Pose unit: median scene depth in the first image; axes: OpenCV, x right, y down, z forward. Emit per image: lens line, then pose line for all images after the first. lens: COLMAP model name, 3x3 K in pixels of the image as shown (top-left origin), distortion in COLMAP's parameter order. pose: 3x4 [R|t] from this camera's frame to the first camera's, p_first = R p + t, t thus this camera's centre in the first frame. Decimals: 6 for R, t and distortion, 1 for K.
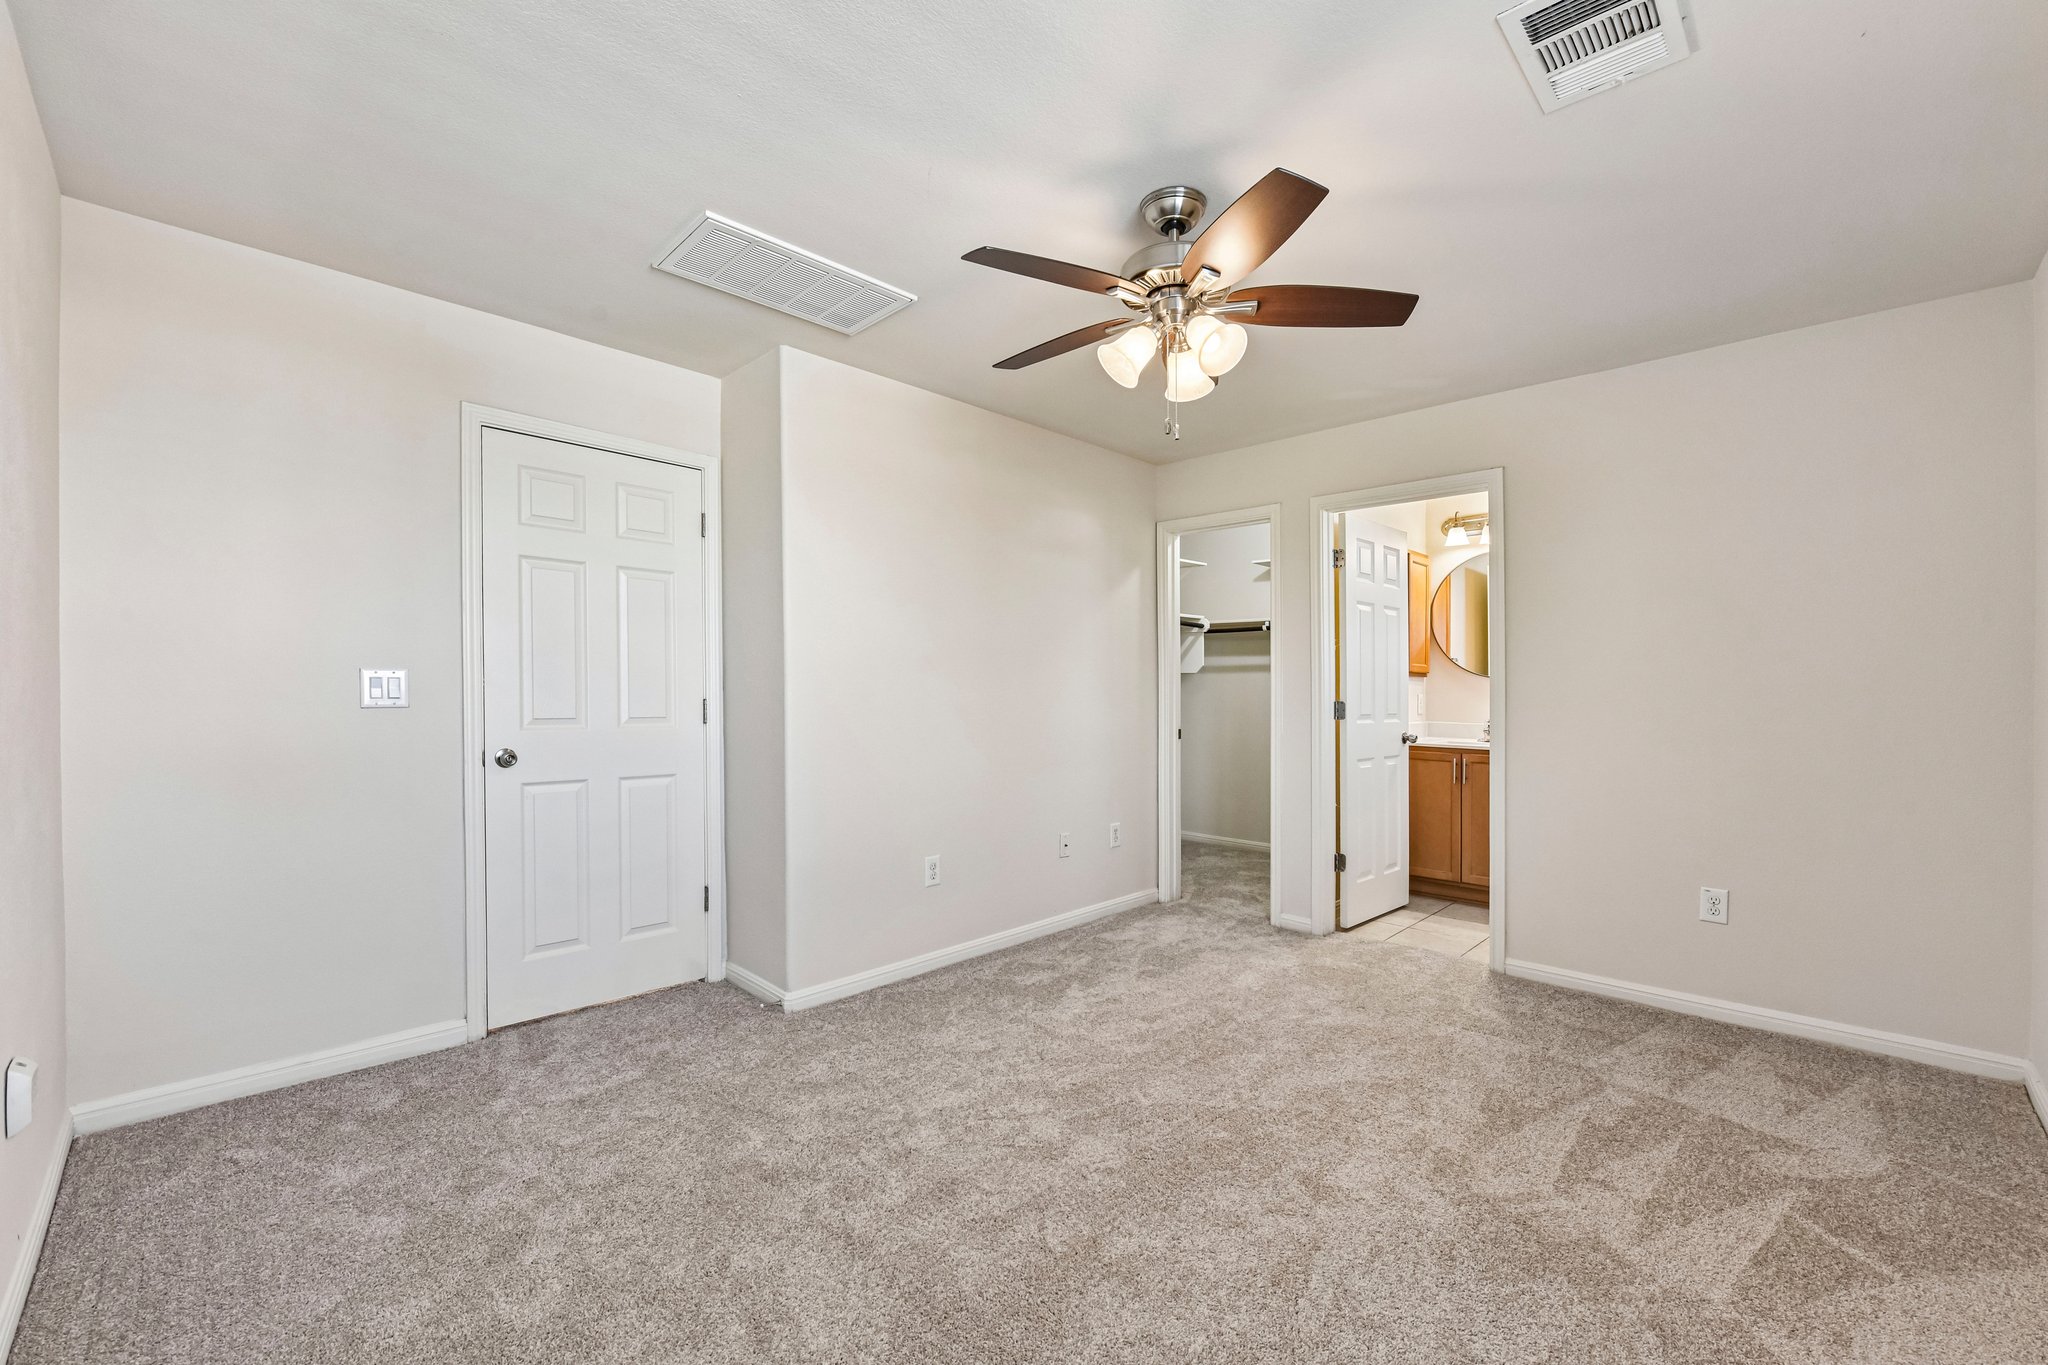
lens RADIAL K [[827.3, 0, 1025.7], [0, 827.3, 689.7], [0, 0, 1]] dist [-0.010677, -0.000700]
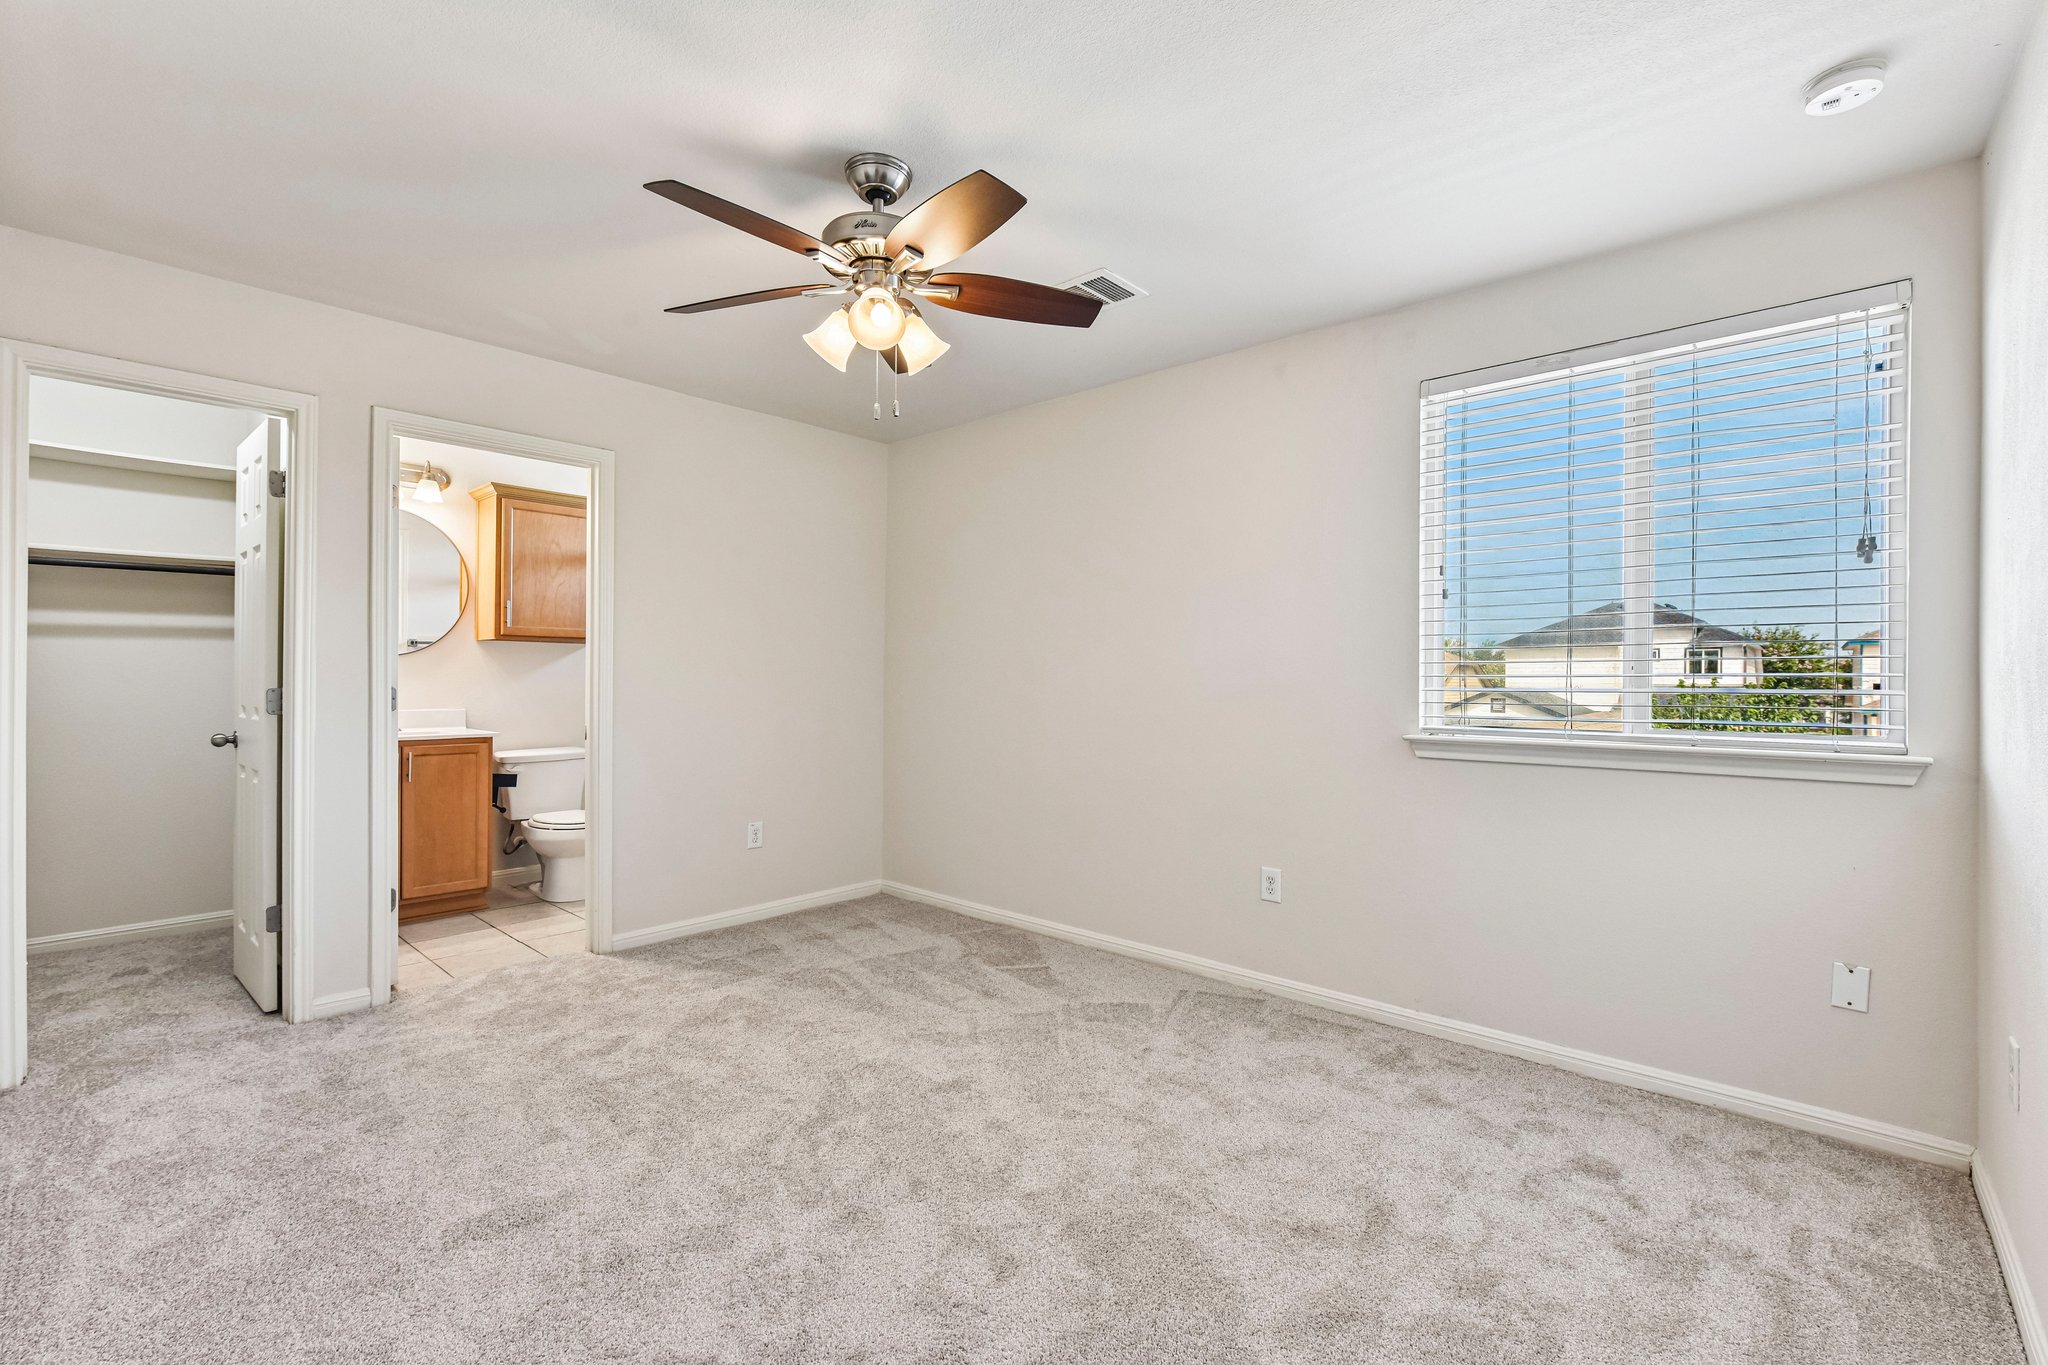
lens RADIAL K [[909.5, 0, 1023.7], [0, 909.5, 674.9], [0, 0, 1]] dist [0.001066, 0.000167]
pose [[-0.040420, -0.002998, 0.999178, -0.646313], [-0.007832, 0.999966, 0.002684, -0.003455], [-0.999152, -0.007717, -0.040442, 0.624775]]
